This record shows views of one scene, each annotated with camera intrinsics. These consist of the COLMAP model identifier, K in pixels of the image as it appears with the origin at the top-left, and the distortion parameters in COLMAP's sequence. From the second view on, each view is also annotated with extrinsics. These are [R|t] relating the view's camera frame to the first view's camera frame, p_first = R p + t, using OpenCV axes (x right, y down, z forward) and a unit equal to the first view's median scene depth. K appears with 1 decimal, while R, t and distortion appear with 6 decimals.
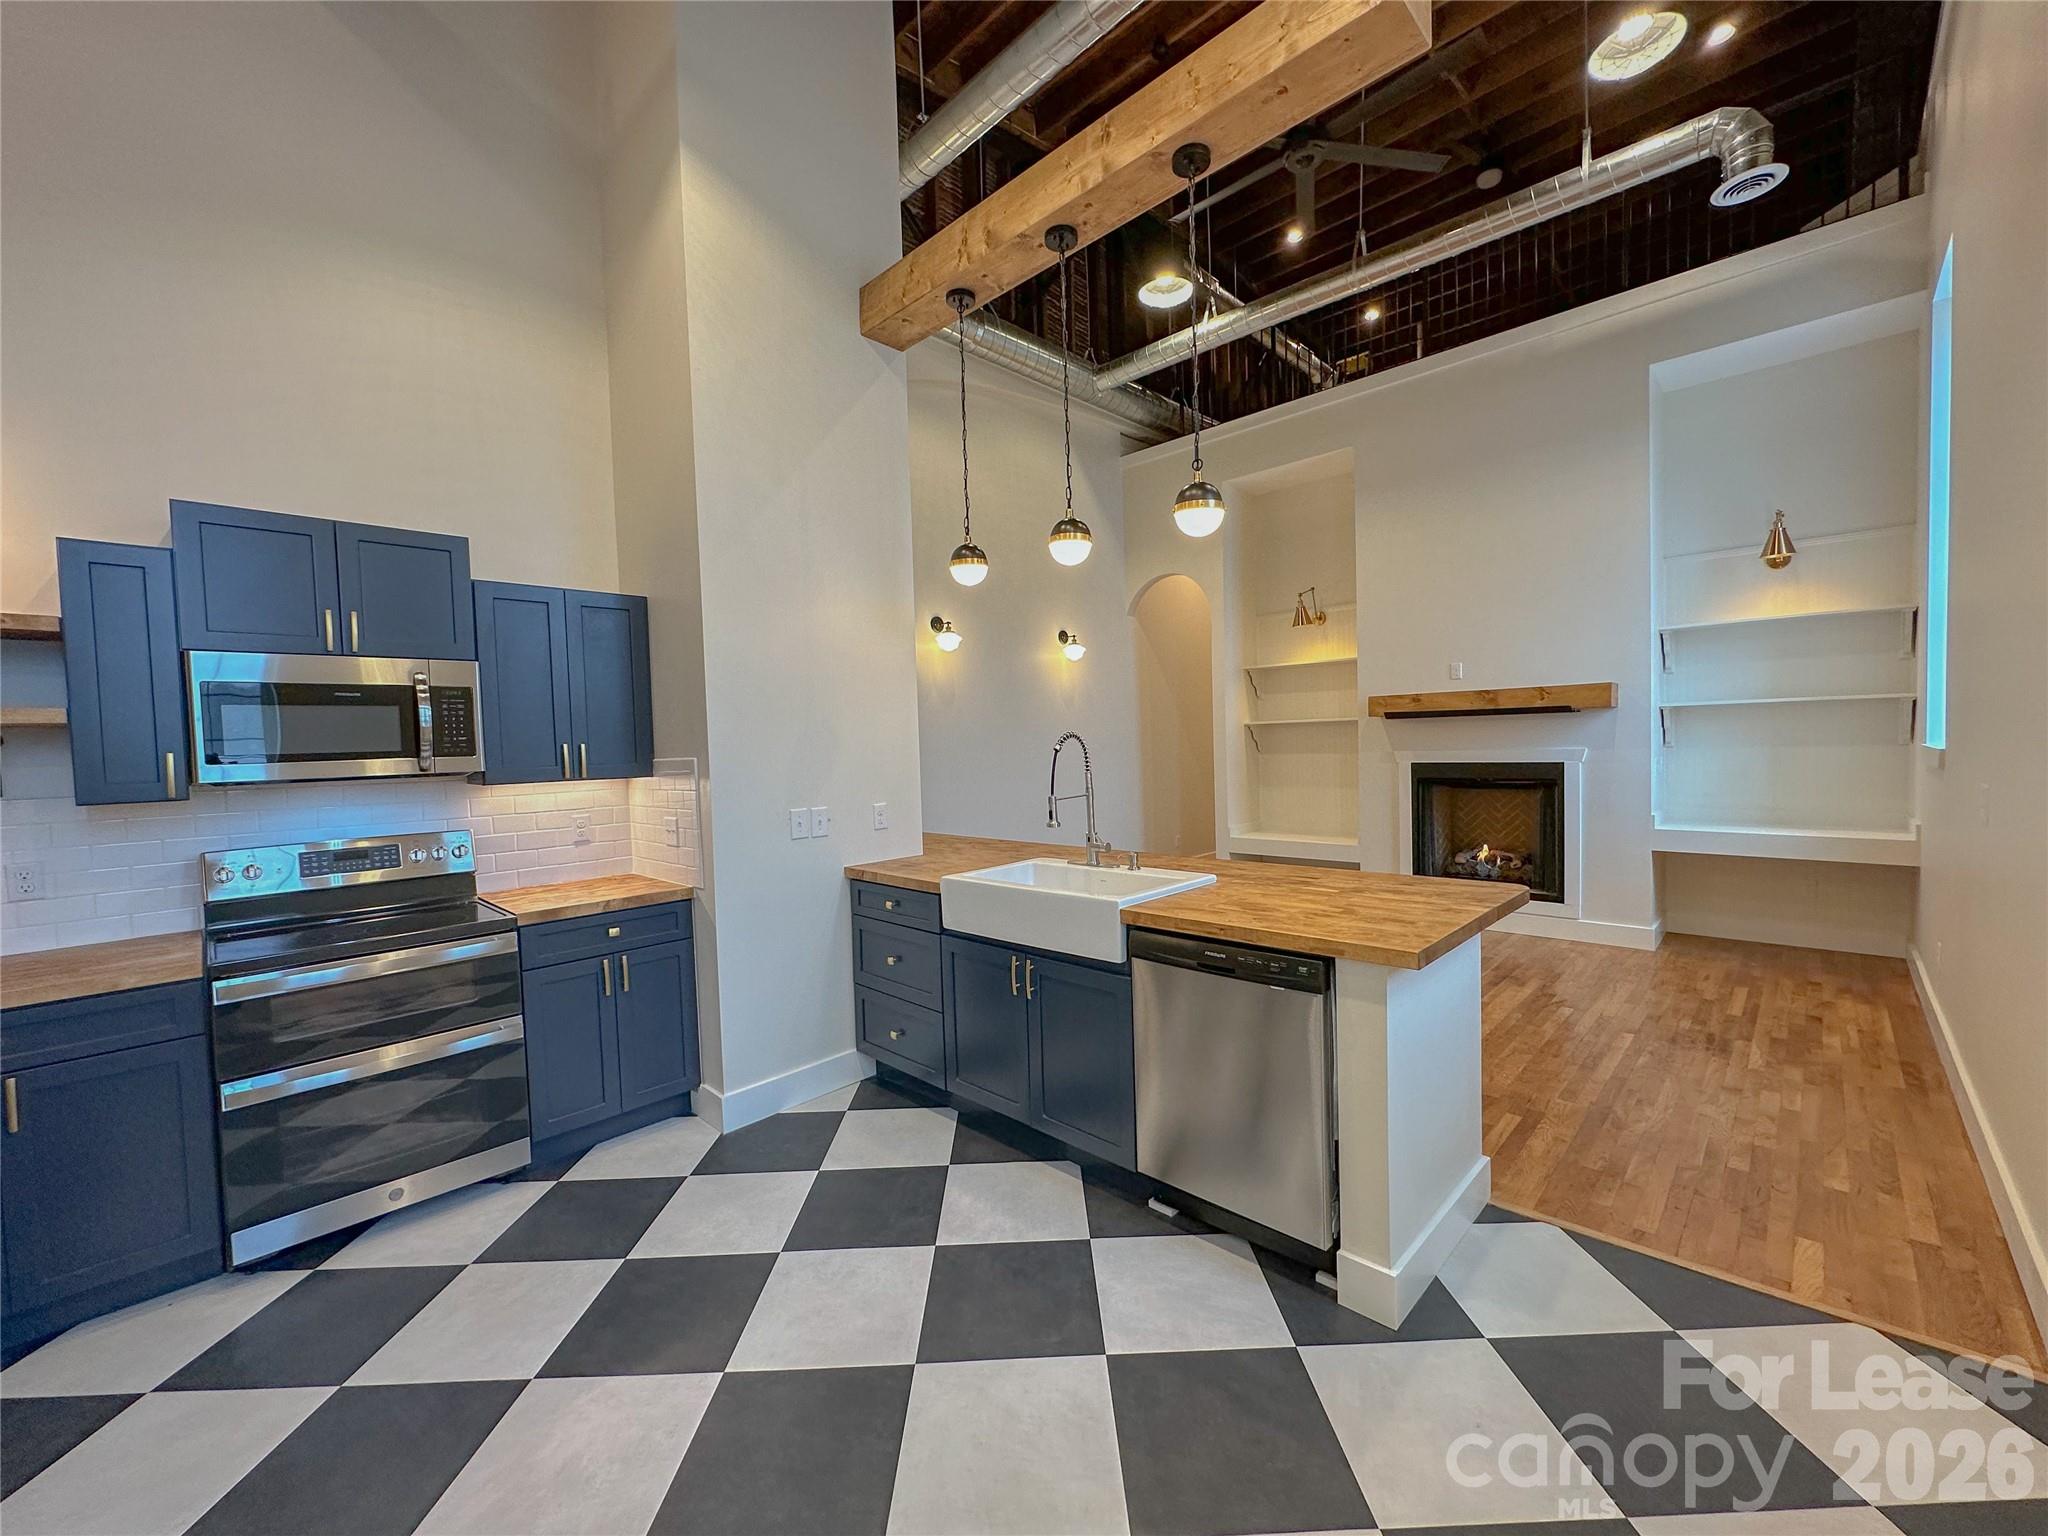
lens RADIAL K [[814.1, 0, 1024.0], [0, 814.1, 768.0], [0, 0, 1]] dist [-0.004347, -0.000107]
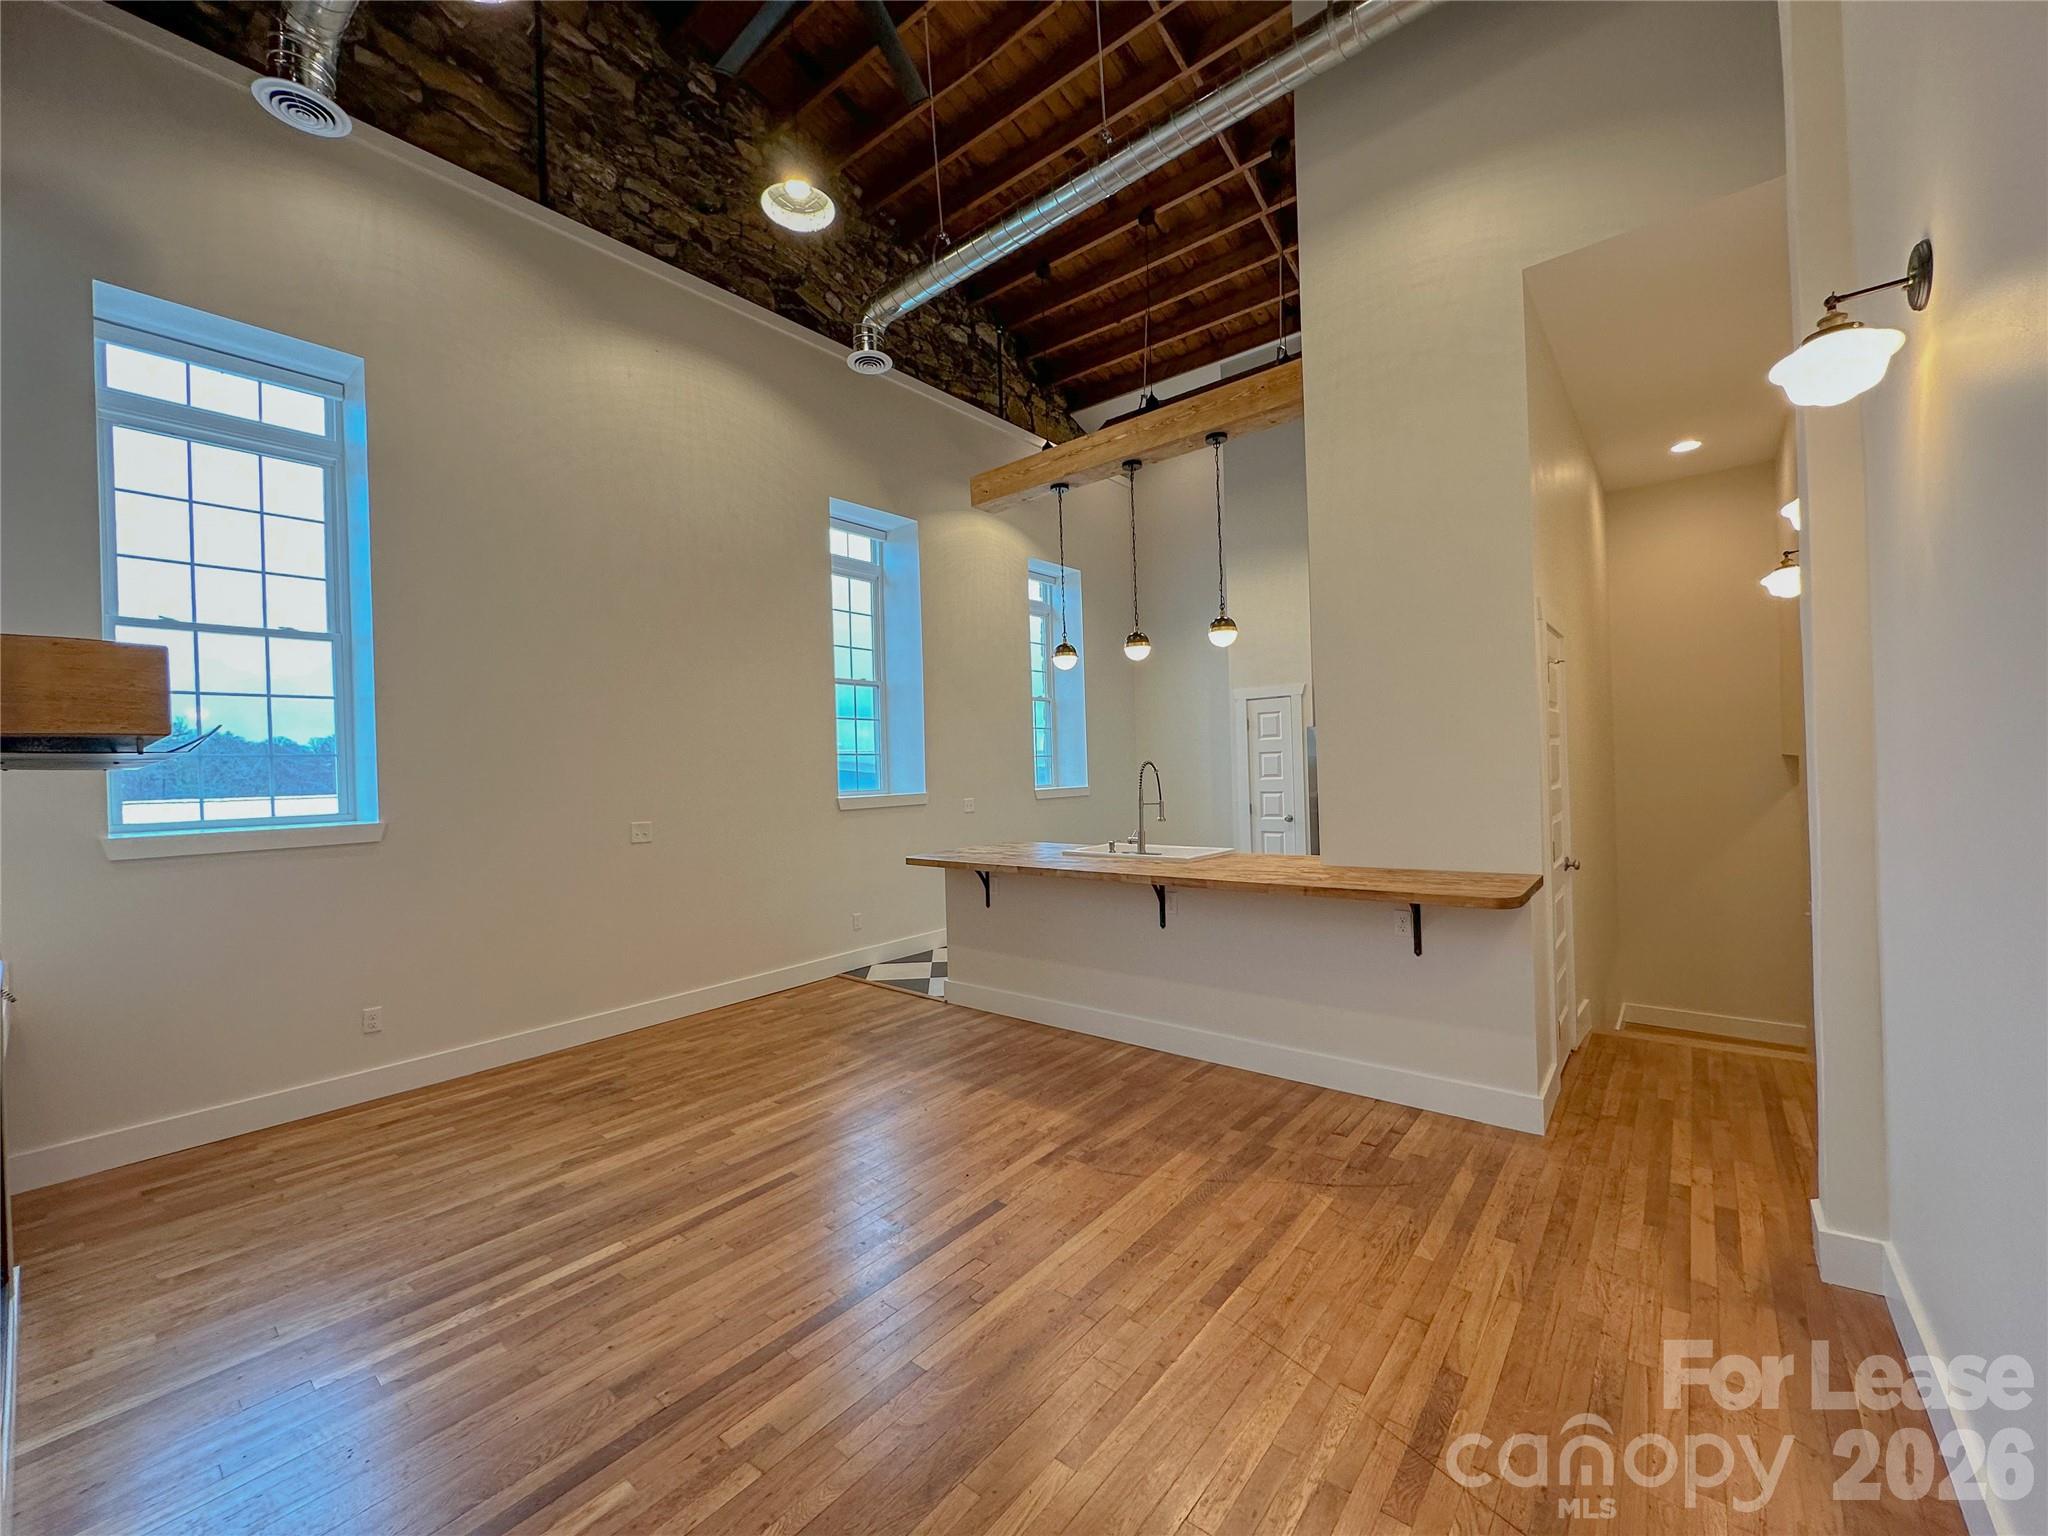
lens RADIAL K [[818.5, 0, 1028.6], [0, 818.5, 767.4], [0, 0, 1]] dist [-0.001326, 0.000098]
pose [[-0.994154, 0.062229, -0.088238, 0.244036], [0.059473, 0.997667, 0.033527, -0.055963], [0.090119, 0.028084, -0.995535, 1.466321]]
